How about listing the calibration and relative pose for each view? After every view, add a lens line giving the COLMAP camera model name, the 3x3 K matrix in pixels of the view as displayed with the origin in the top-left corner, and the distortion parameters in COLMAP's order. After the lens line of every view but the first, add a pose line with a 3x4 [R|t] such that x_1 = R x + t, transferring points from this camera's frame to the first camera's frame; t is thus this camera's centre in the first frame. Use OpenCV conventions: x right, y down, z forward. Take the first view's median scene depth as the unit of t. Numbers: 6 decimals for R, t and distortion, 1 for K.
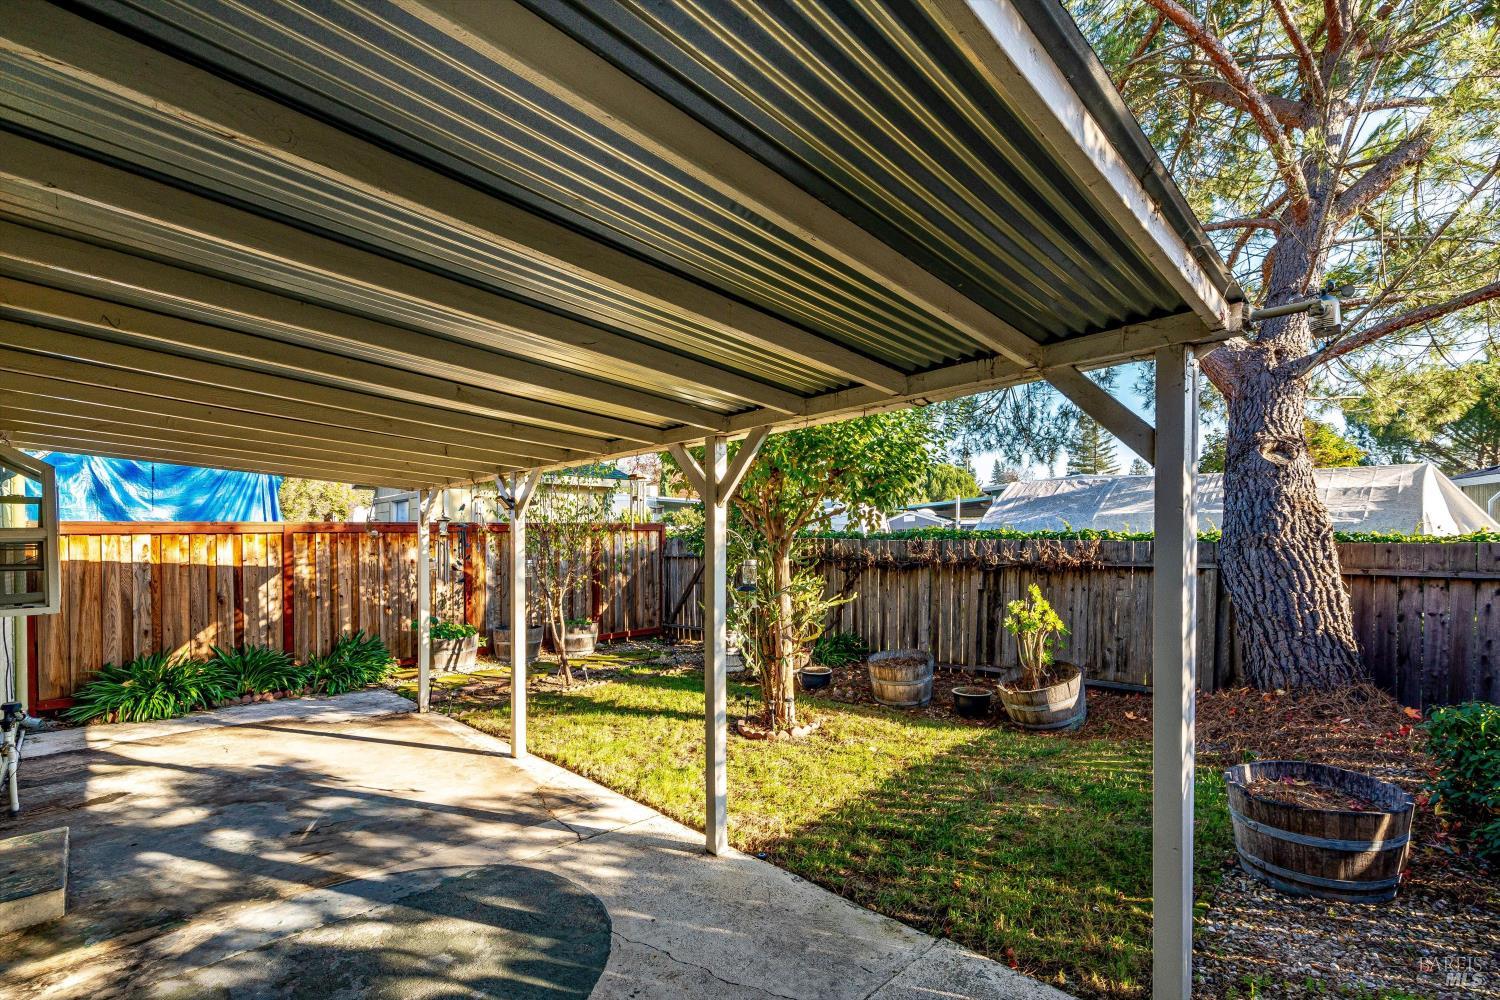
lens RADIAL K [[686.6, 0, 748.9], [0, 686.6, 543.6], [0, 0, 1]] dist [-0.003763, 0.002304]
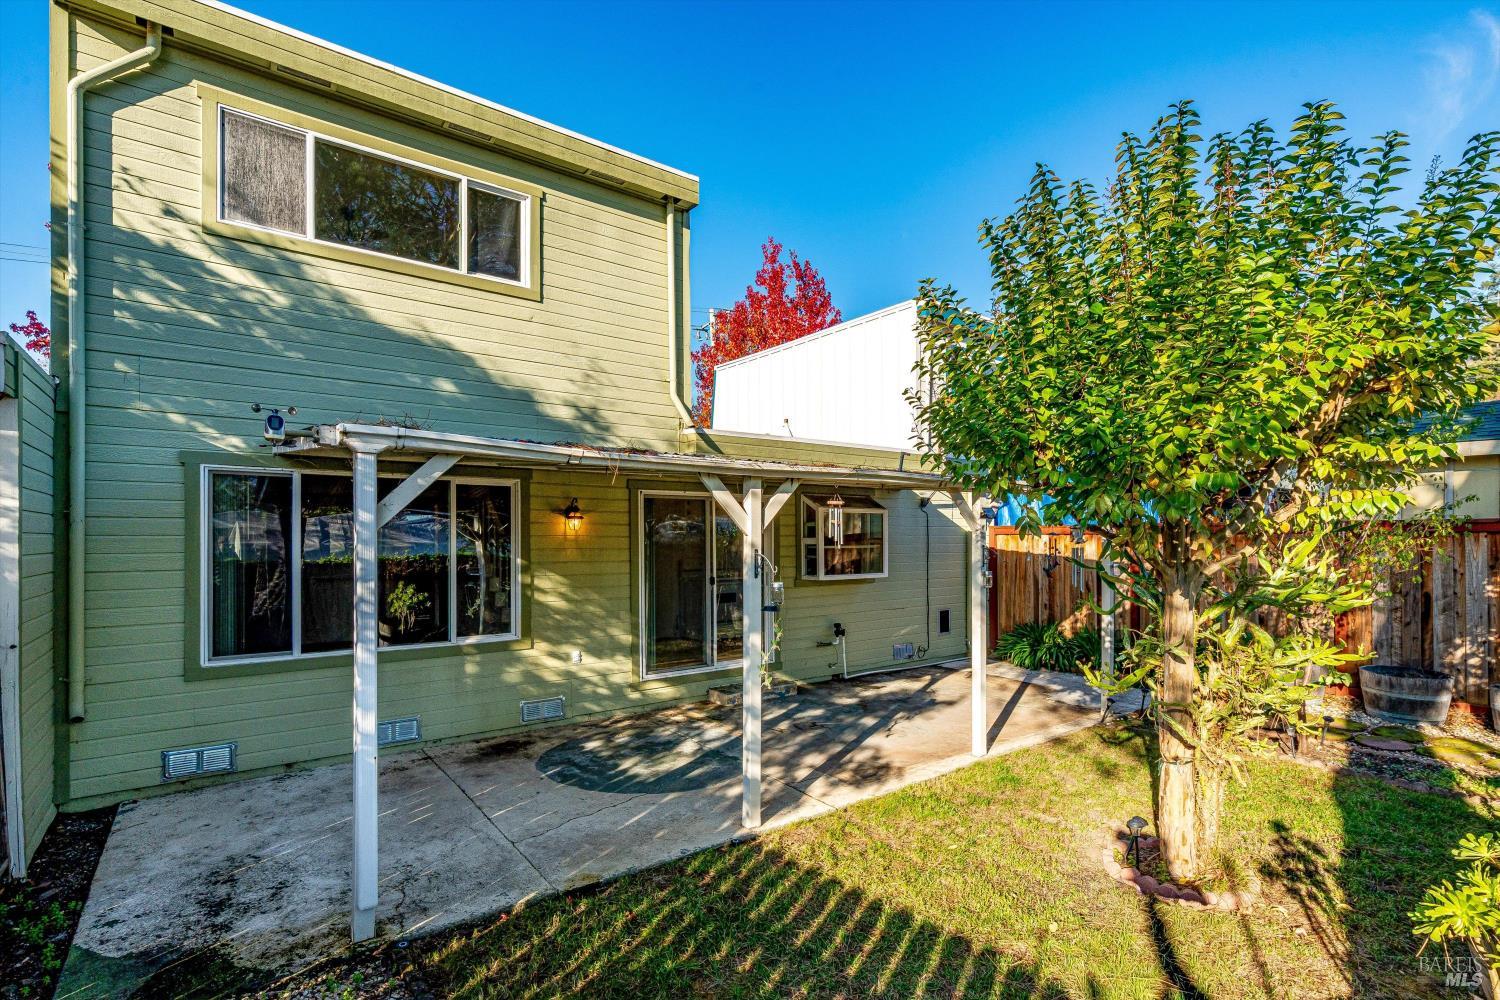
lens RADIAL K [[680.6, 0, 749.8], [0, 680.6, 539.8], [0, 0, 1]] dist [-0.005482, 0.003271]
pose [[-0.136269, 0.018010, -0.990508, 0.878018], [0.002902, 0.999838, 0.017780, -0.046326], [0.990668, -0.000452, -0.136299, 0.930375]]
